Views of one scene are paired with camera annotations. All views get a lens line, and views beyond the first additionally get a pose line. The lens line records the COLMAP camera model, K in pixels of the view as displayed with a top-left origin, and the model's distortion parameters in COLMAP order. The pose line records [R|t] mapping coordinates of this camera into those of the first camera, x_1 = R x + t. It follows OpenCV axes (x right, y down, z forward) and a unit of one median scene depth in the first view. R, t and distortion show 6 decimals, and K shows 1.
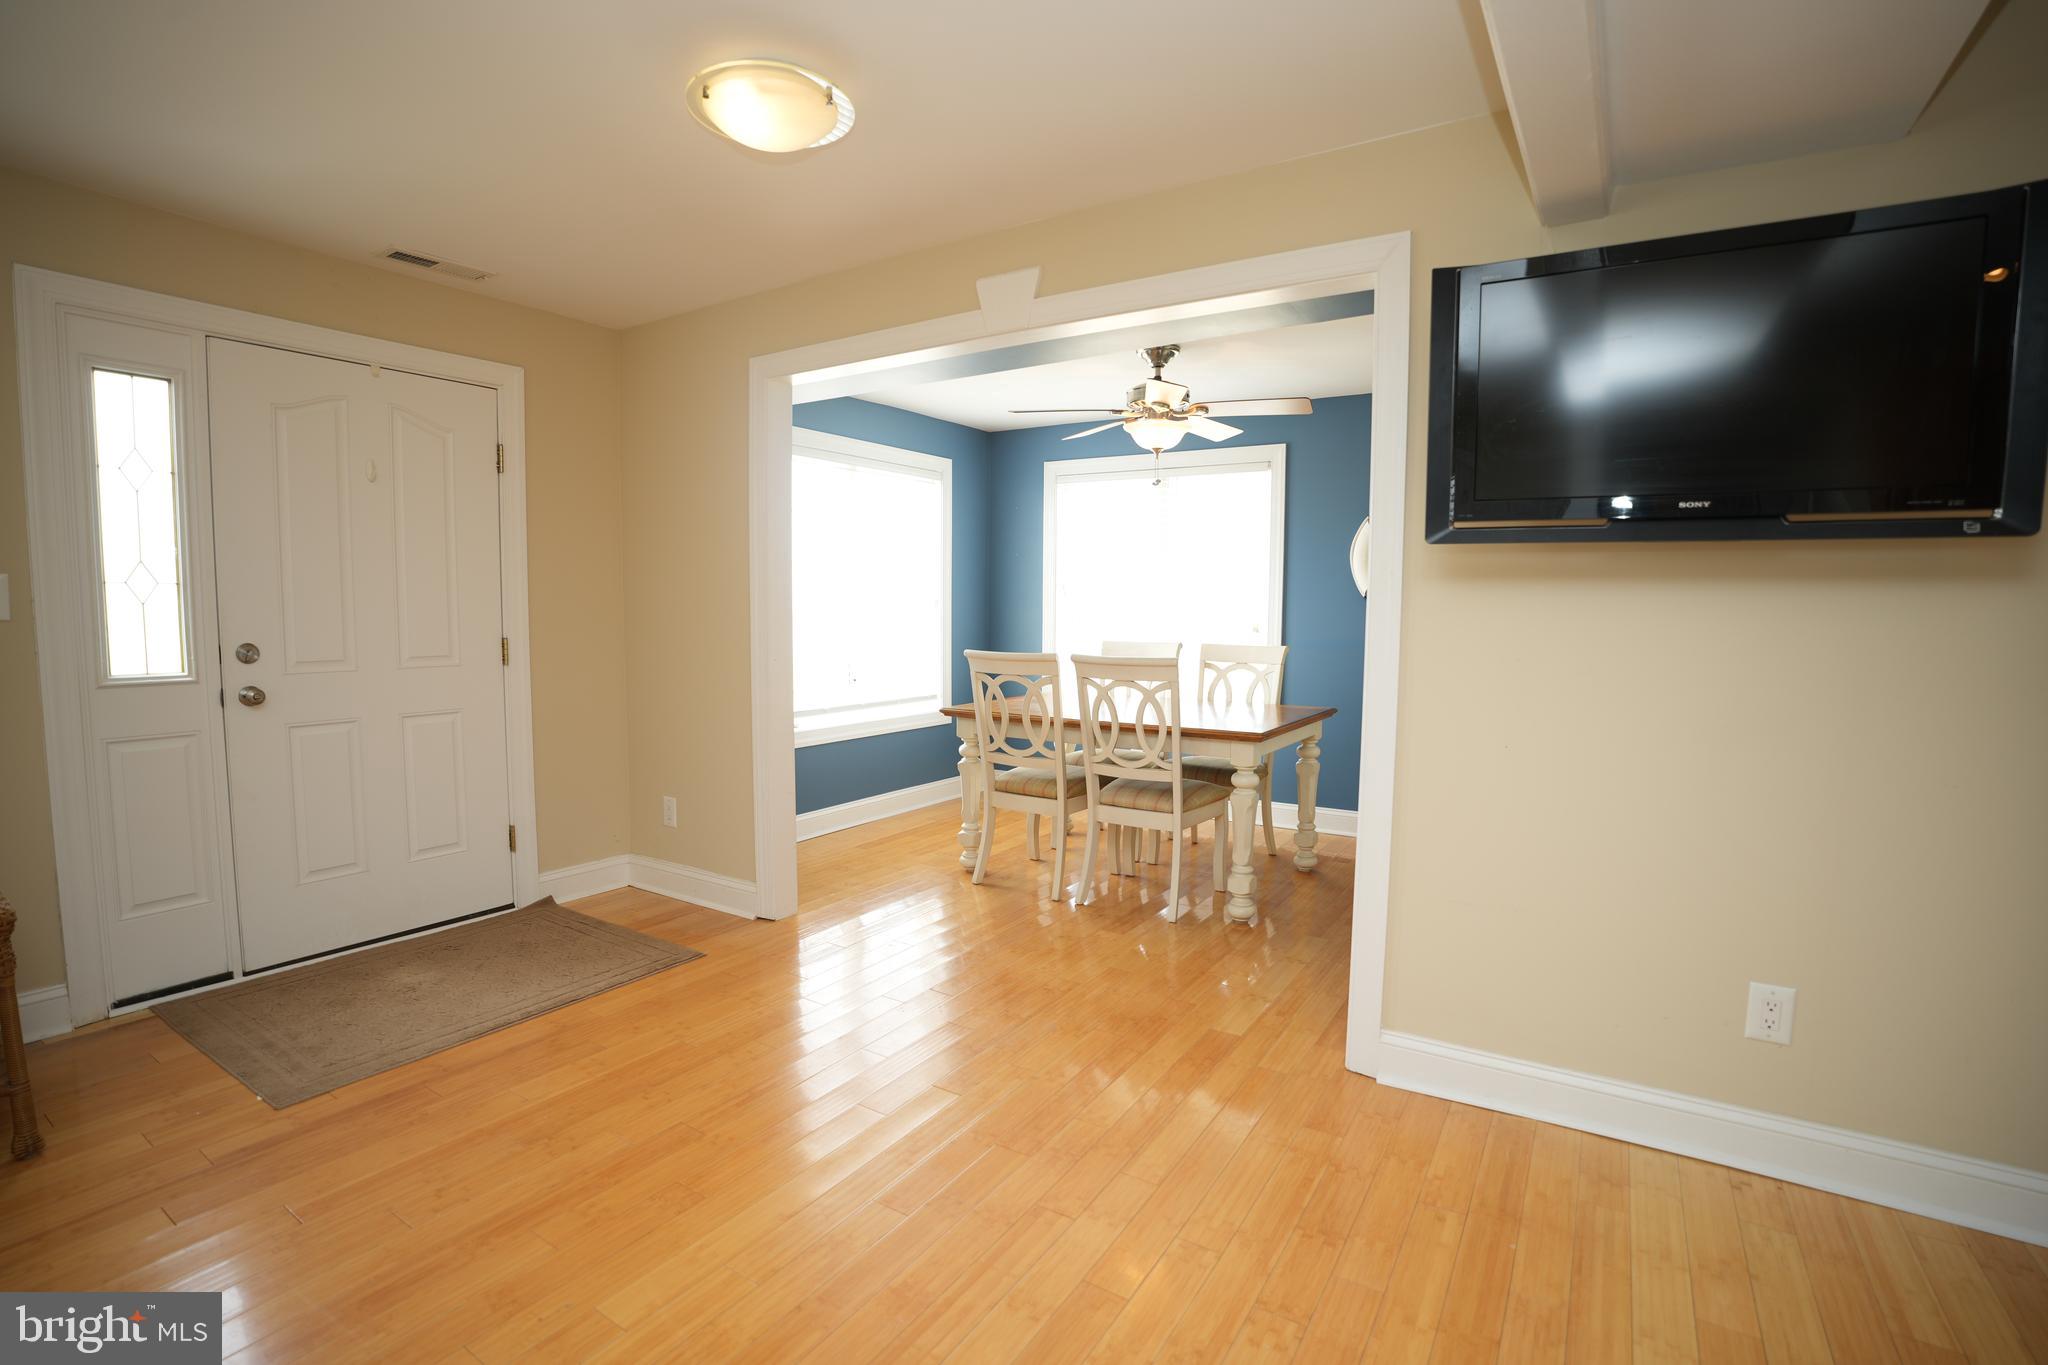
lens RADIAL K [[941.8, 0, 1024.7], [0, 941.8, 681.8], [0, 0, 1]] dist [-0.069702, 0.018022]
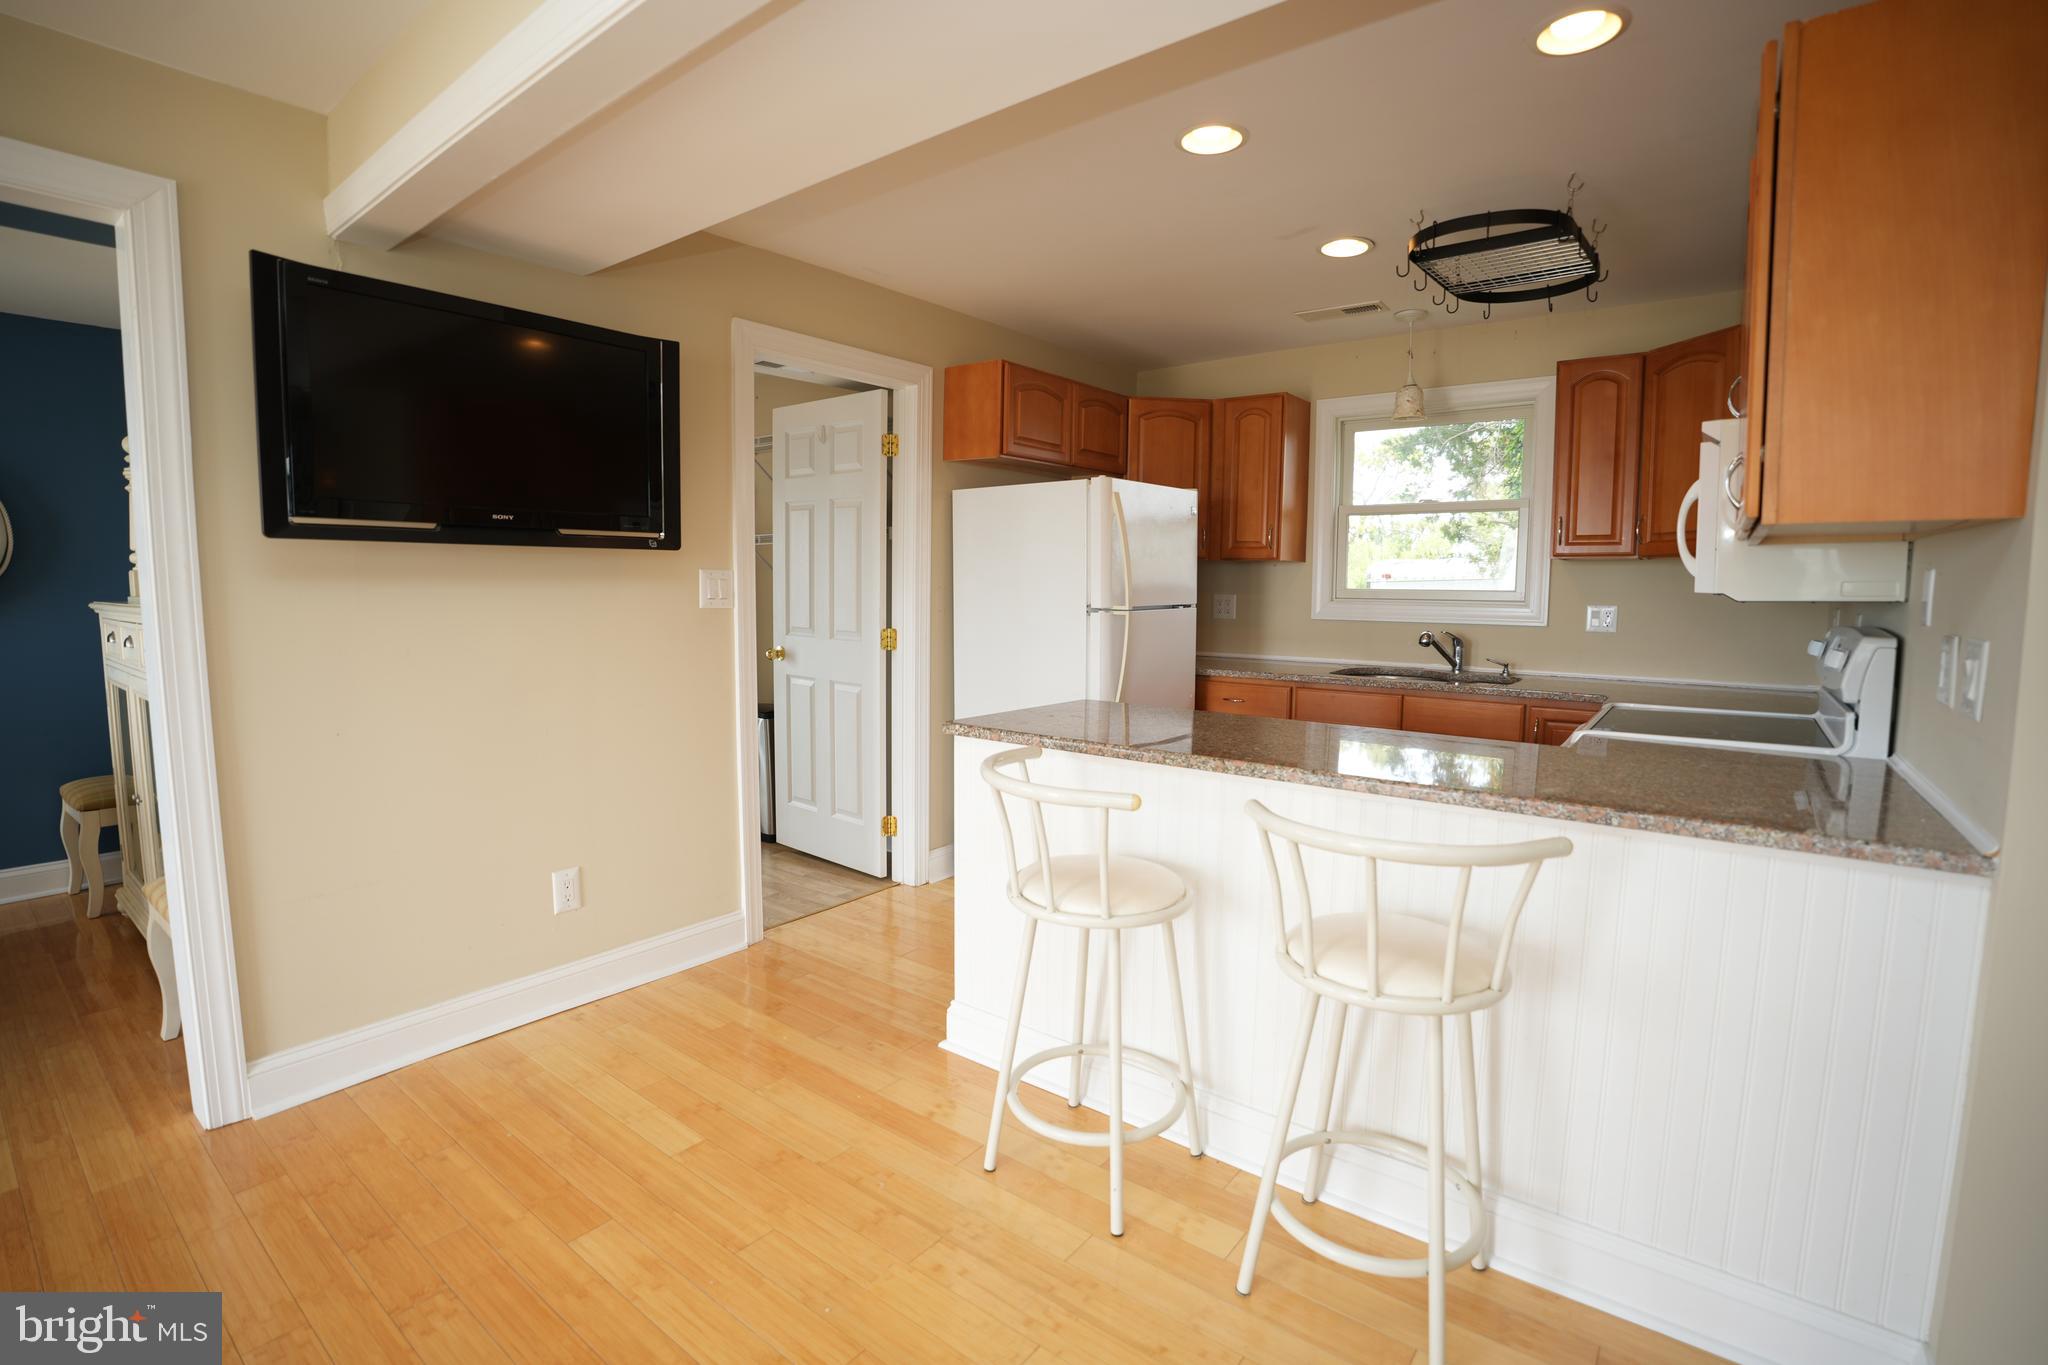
lens RADIAL K [[941.8, 0, 1025.0], [0, 941.8, 680.3], [0, 0, 1]] dist [-0.069702, 0.018022]
pose [[0.089525, -0.107906, 0.990122, -0.268312], [0.080041, 0.991678, 0.100838, -0.020102], [-0.992763, 0.070223, 0.097417, 0.083019]]
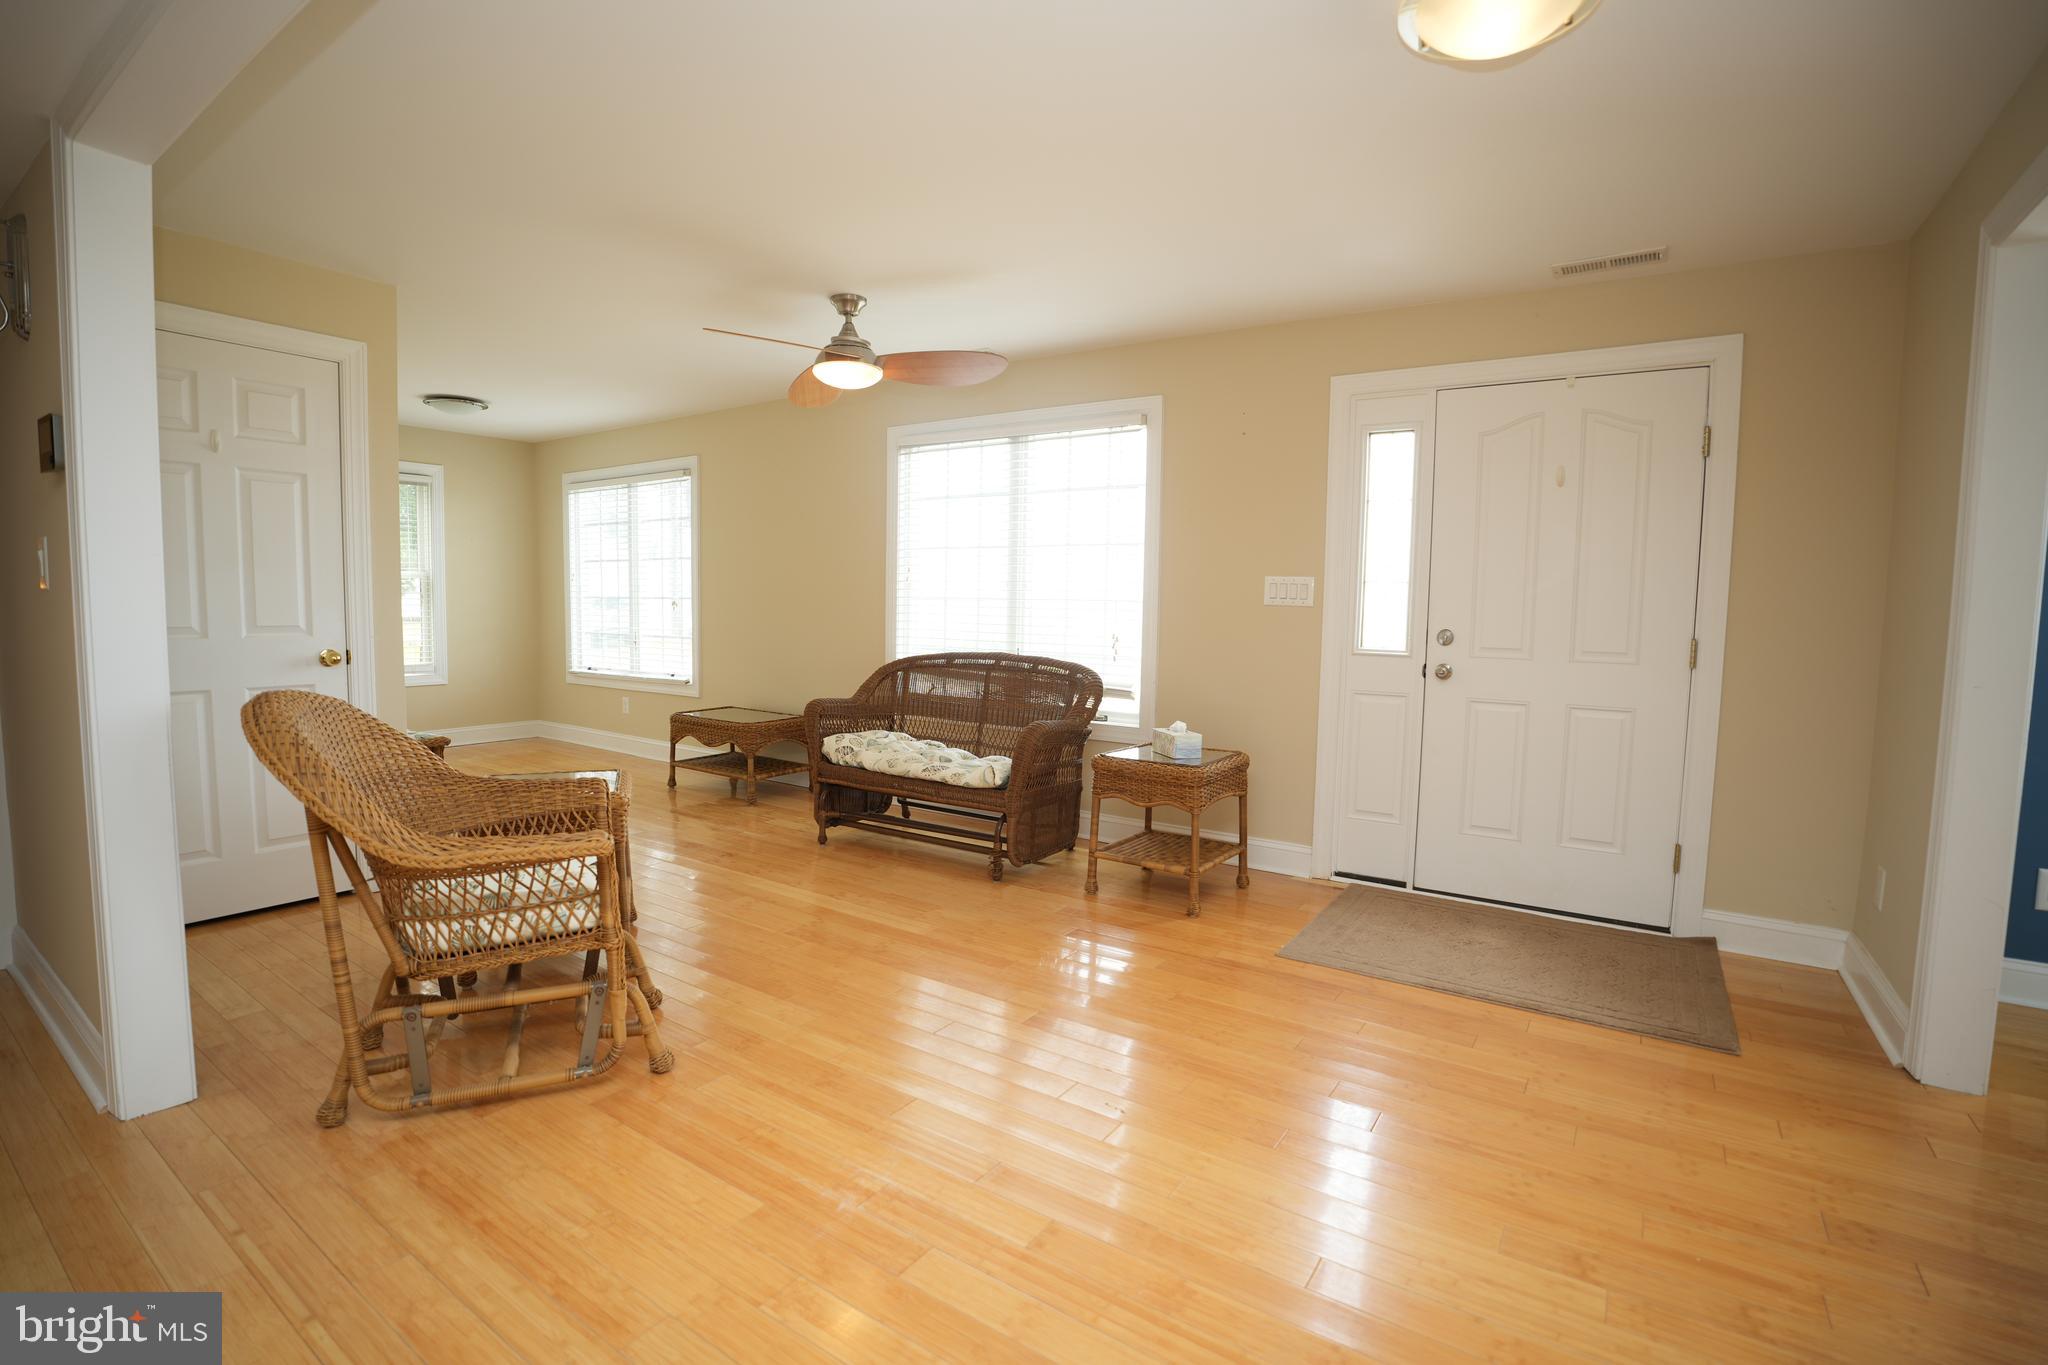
lens RADIAL K [[941.8, 0, 1034.9], [0, 941.8, 690.3], [0, 0, 1]] dist [-0.069702, 0.018022]
pose [[-0.016533, 0.082042, -0.996492, 0.366766], [-0.099319, 0.991564, 0.083284, -0.008227], [0.994918, 0.100348, -0.008245, 0.380158]]
